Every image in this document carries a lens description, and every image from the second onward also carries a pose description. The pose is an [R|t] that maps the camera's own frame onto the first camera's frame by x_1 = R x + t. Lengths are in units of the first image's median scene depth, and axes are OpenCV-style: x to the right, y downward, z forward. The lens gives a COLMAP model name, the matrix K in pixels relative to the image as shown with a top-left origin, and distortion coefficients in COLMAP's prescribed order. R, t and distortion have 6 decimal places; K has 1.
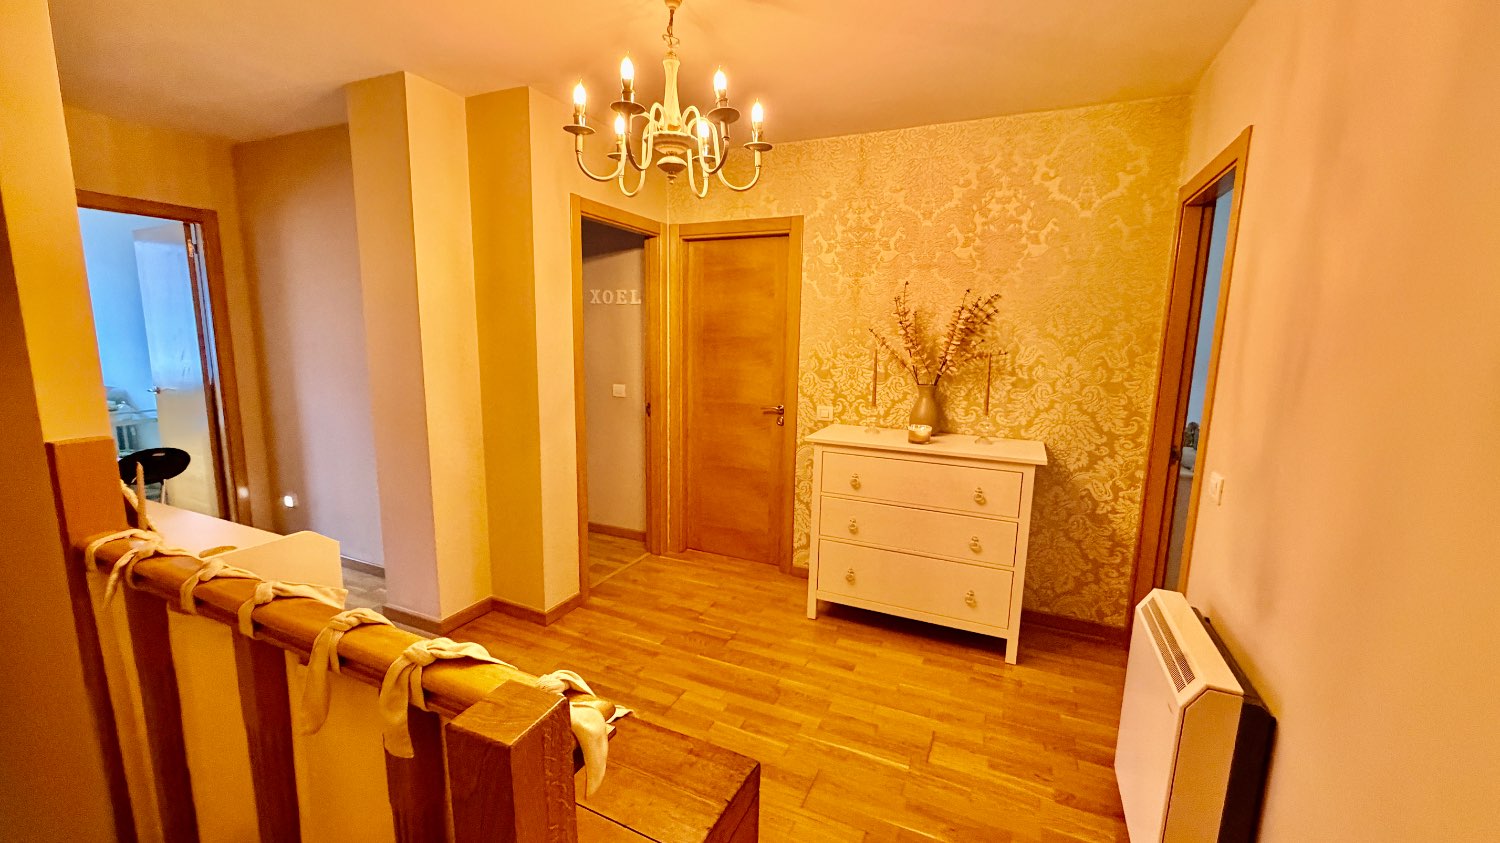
lens RADIAL K [[593.4, 0, 746.6], [0, 593.4, 422.3], [0, 0, 1]] dist [0.000576, 0.000002]
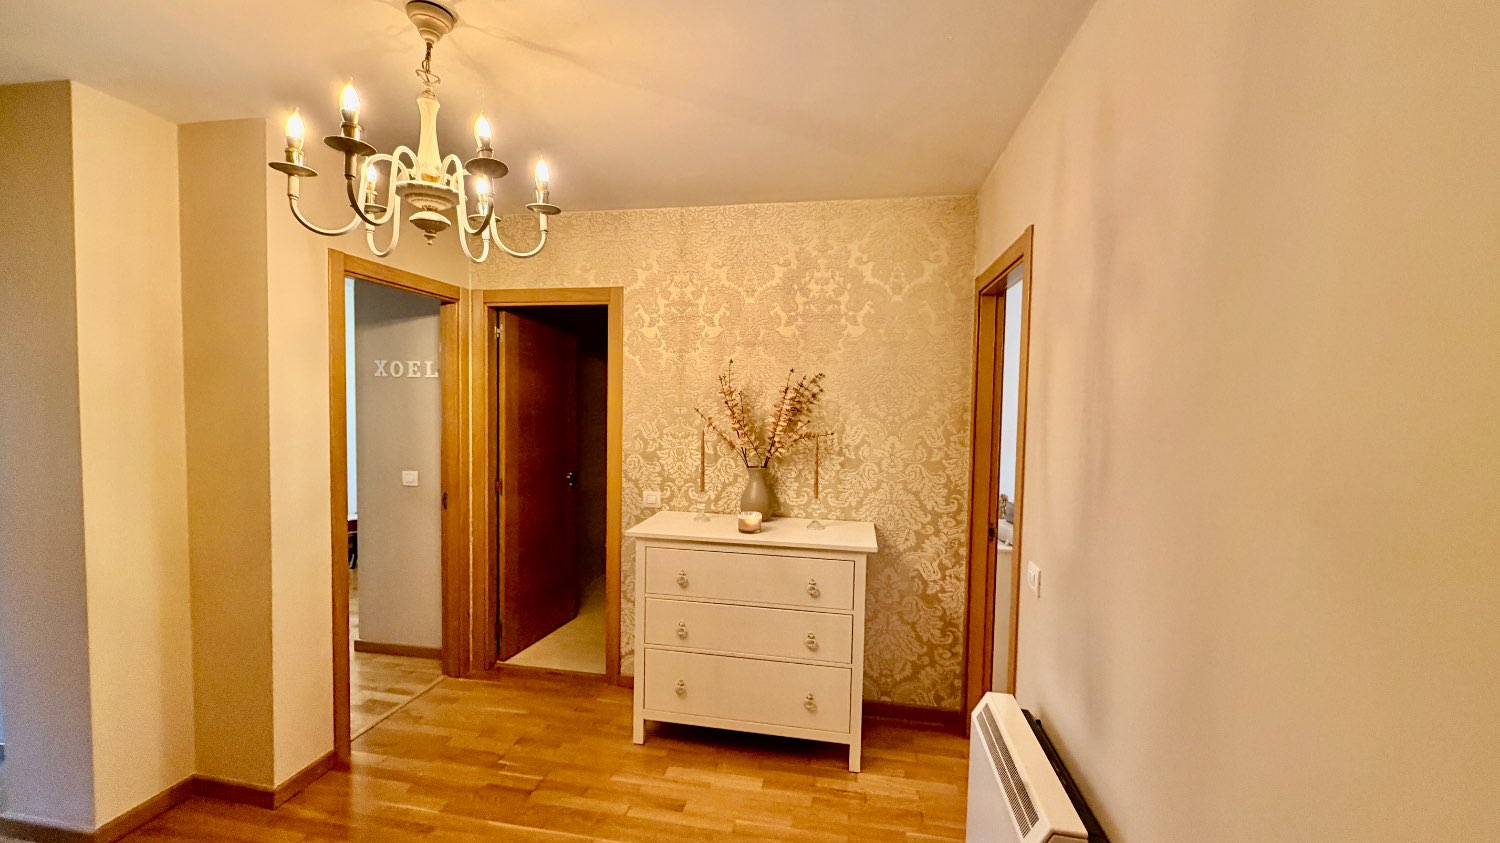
lens RADIAL K [[593.4, 0, 746.6], [0, 593.4, 422.3], [0, 0, 1]] dist [0.000576, 0.000002]
pose [[0.969213, -0.011917, 0.245933, 0.060213], [0.038427, 0.993910, -0.103276, -0.039202], [-0.243205, 0.109547, 0.963769, 0.092022]]
